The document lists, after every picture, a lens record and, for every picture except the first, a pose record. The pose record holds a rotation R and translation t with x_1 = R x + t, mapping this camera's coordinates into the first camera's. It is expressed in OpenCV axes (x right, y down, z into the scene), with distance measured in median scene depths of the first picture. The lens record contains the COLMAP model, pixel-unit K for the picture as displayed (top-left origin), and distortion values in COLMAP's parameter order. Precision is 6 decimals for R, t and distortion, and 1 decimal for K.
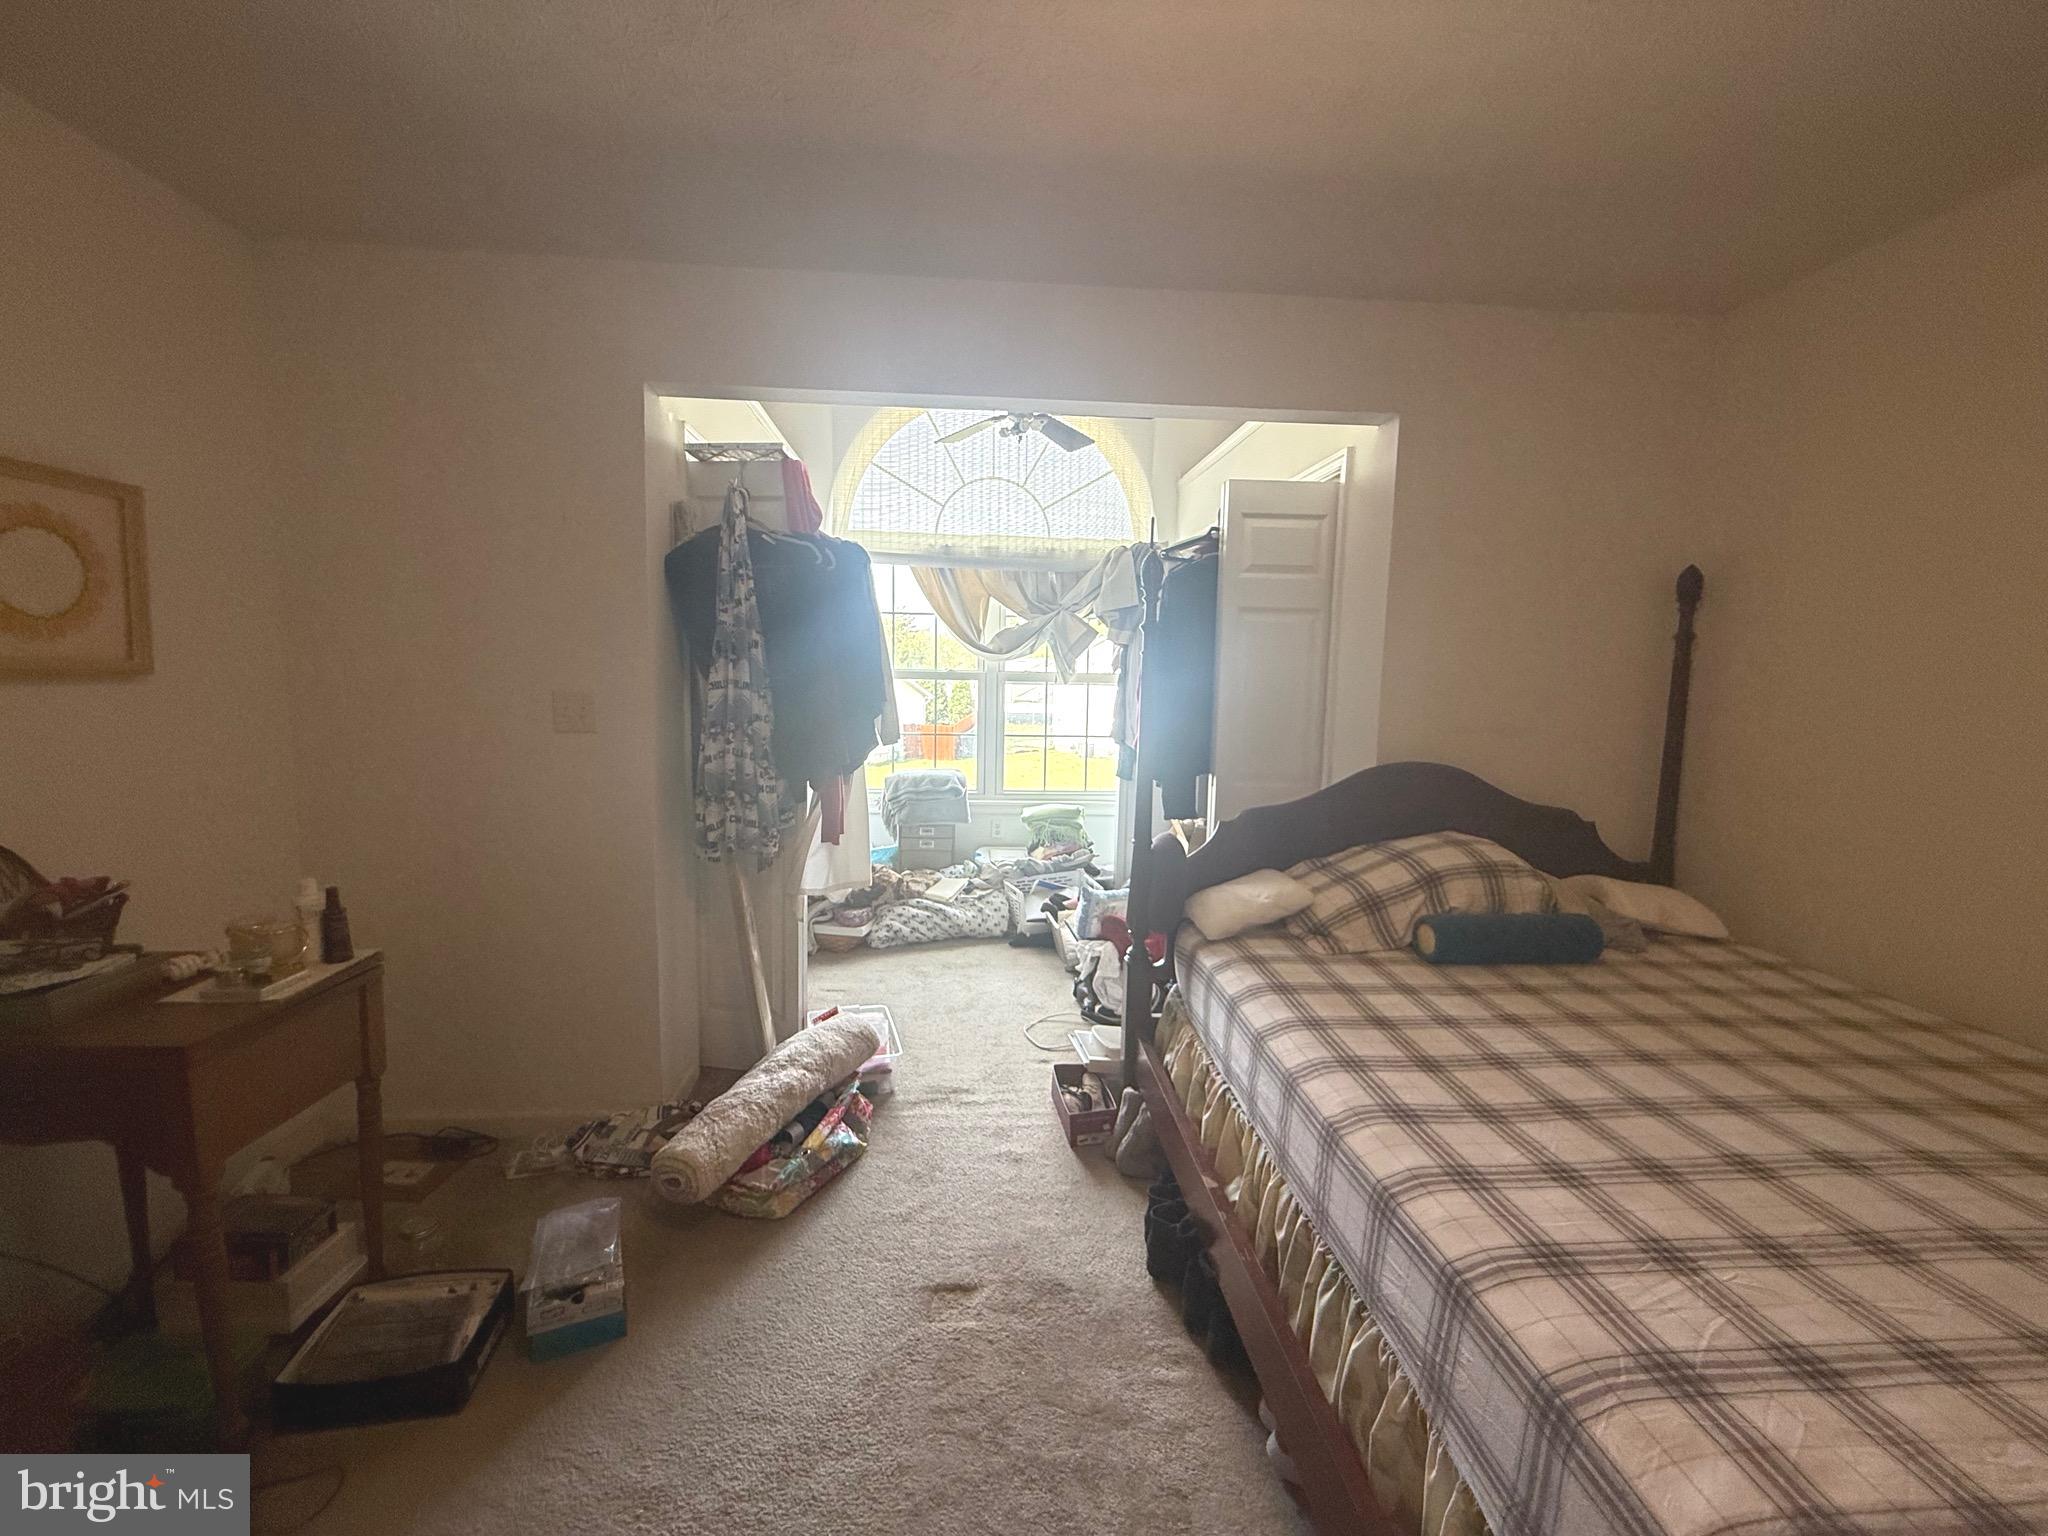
lens RADIAL K [[816.0, 0, 1019.4], [0, 816.0, 766.8], [0, 0, 1]] dist [0.001709, -0.000573]
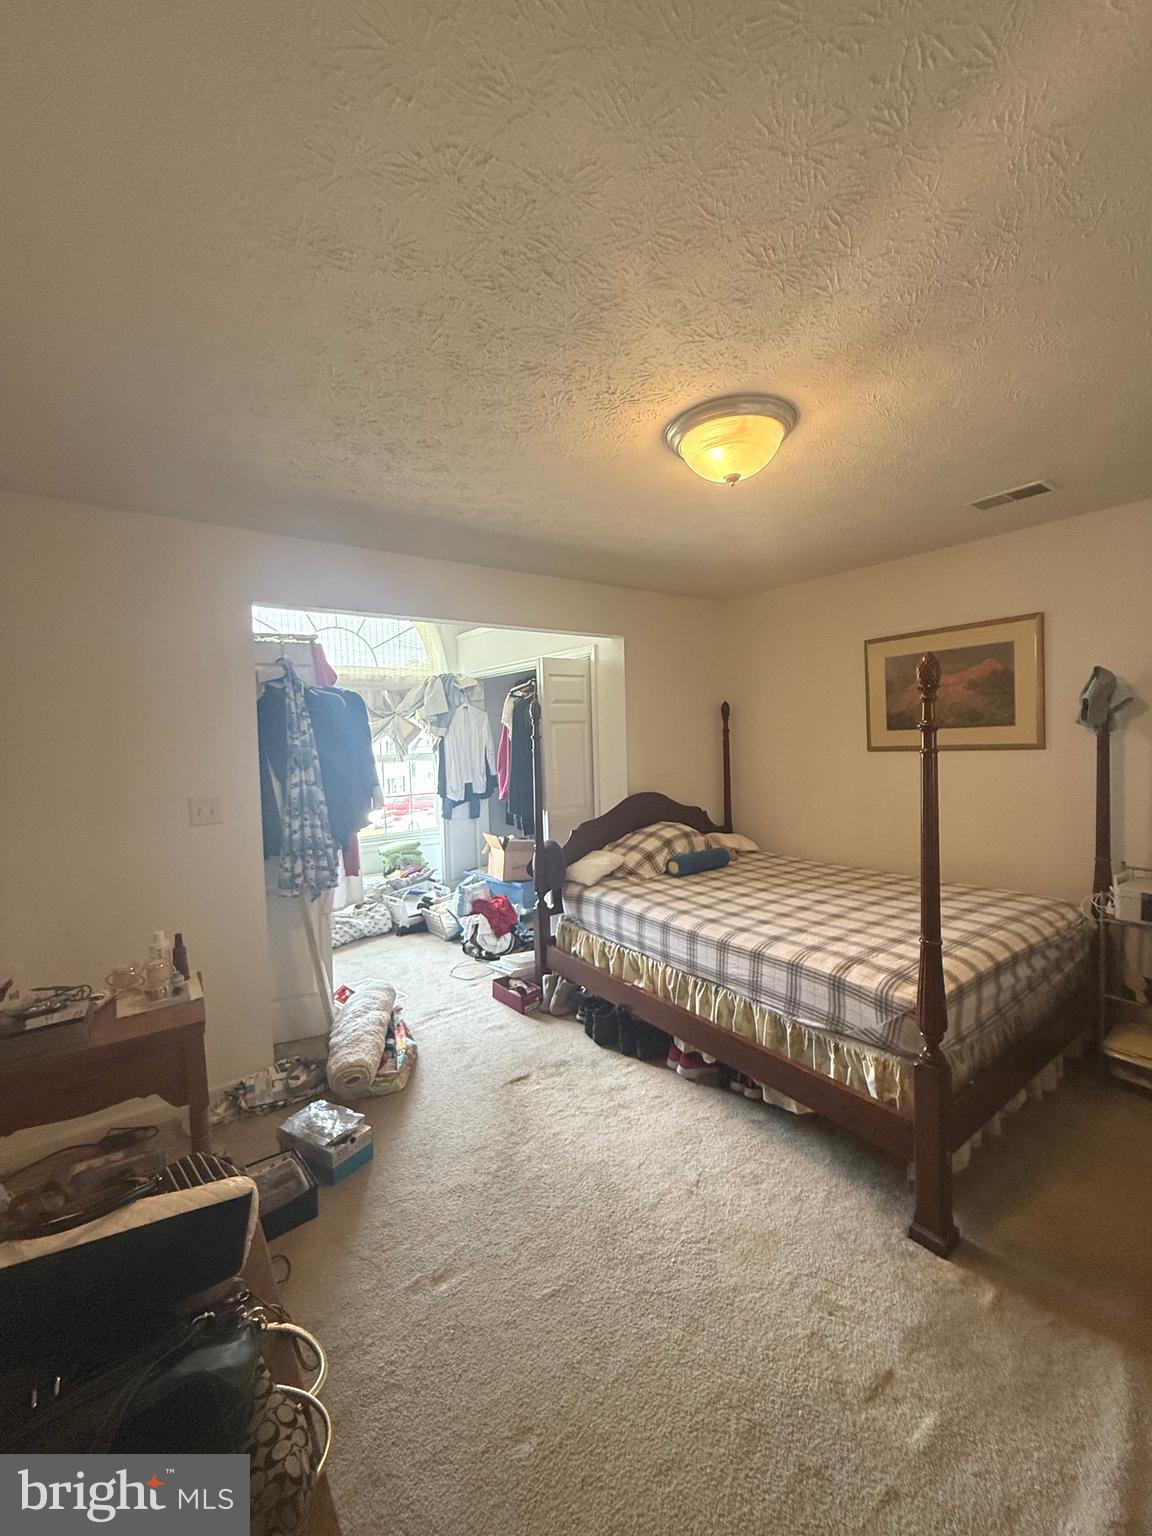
lens RADIAL K [[612.0, 0, 577.4], [0, 612.0, 761.6], [0, 0, 1]] dist [0.001709, -0.000573]
pose [[0.847464, -0.066318, 0.526694, -0.529478], [0.104465, 0.993599, -0.042980, -0.035909], [-0.520473, 0.091445, 0.848967, -0.308589]]
